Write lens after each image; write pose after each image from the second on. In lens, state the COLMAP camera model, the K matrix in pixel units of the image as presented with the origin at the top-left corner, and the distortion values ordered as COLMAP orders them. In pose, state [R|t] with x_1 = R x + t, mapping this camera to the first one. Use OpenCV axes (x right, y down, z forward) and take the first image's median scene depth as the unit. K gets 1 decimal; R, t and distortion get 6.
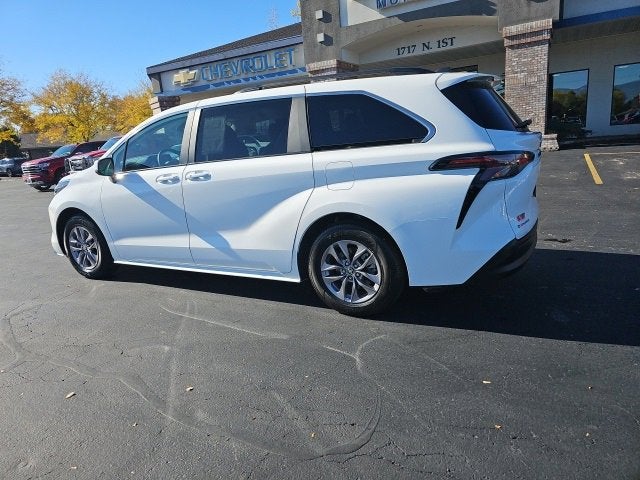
lens RADIAL K [[422.1, 0, 312.0], [0, 422.1, 235.7], [0, 0, 1]] dist [0.052452, -0.040329]
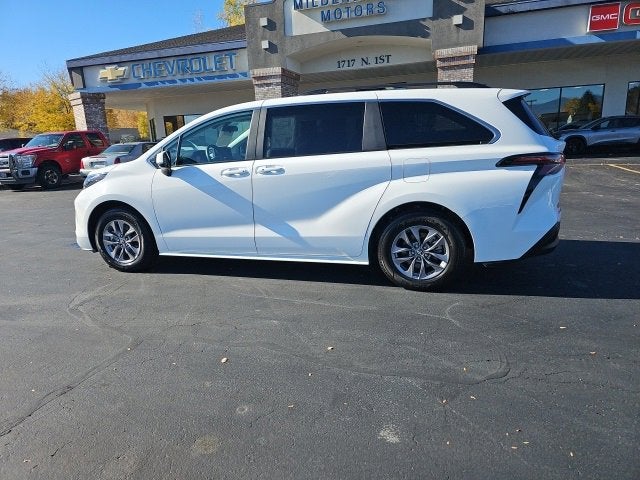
lens RADIAL K [[422.1, 0, 312.7], [0, 422.1, 243.8], [0, 0, 1]] dist [0.052452, -0.040329]
pose [[0.980178, -0.010192, 0.197858, -0.351122], [0.010229, 0.999947, 0.000839, 0.045280], [-0.197856, 0.001202, 0.980230, -0.077807]]
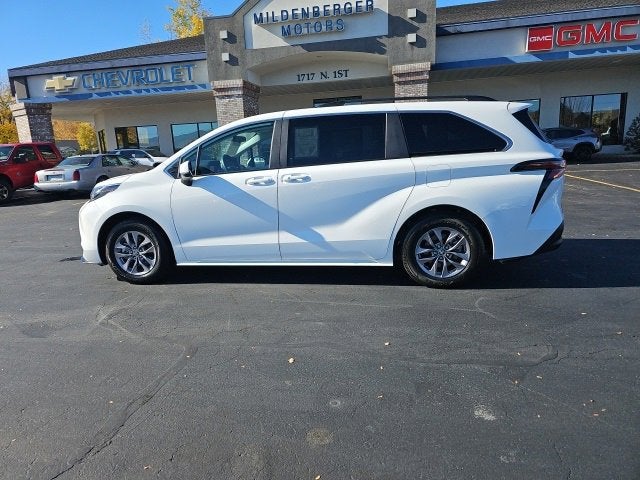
lens RADIAL K [[422.1, 0, 313.3], [0, 422.1, 240.9], [0, 0, 1]] dist [0.052452, -0.040329]
pose [[0.949209, -0.034056, 0.312797, -0.539670], [0.044998, 0.998600, -0.027825, 0.054948], [-0.311411, 0.040487, 0.949412, -0.065870]]
